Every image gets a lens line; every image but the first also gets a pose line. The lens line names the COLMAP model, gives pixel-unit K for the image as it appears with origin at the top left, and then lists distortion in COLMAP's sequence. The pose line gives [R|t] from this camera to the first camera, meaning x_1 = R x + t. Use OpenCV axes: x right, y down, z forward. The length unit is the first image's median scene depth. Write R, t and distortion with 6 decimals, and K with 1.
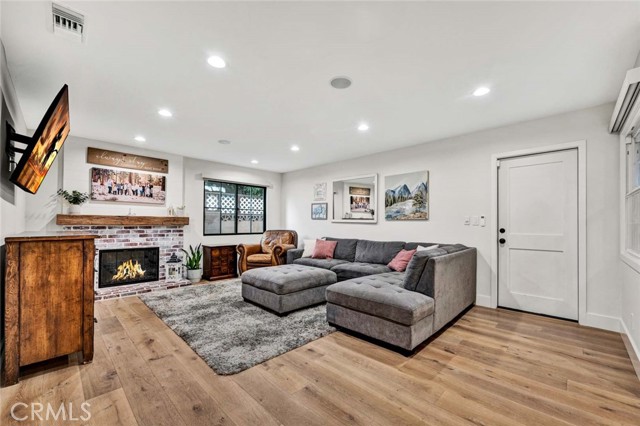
lens RADIAL K [[262.2, 0, 315.0], [0, 262.2, 217.8], [0, 0, 1]] dist [0.000589, 0.000027]
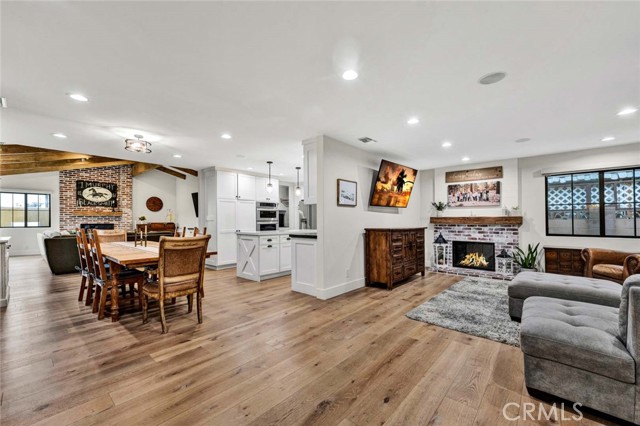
lens RADIAL K [[262.2, 0, 315.0], [0, 262.2, 217.8], [0, 0, 1]] dist [0.000589, 0.000027]
pose [[0.032985, -0.016070, -0.999327, 0.571407], [0.024224, 0.999590, -0.015275, -0.001413], [0.999162, -0.023704, 0.033360, 0.174222]]
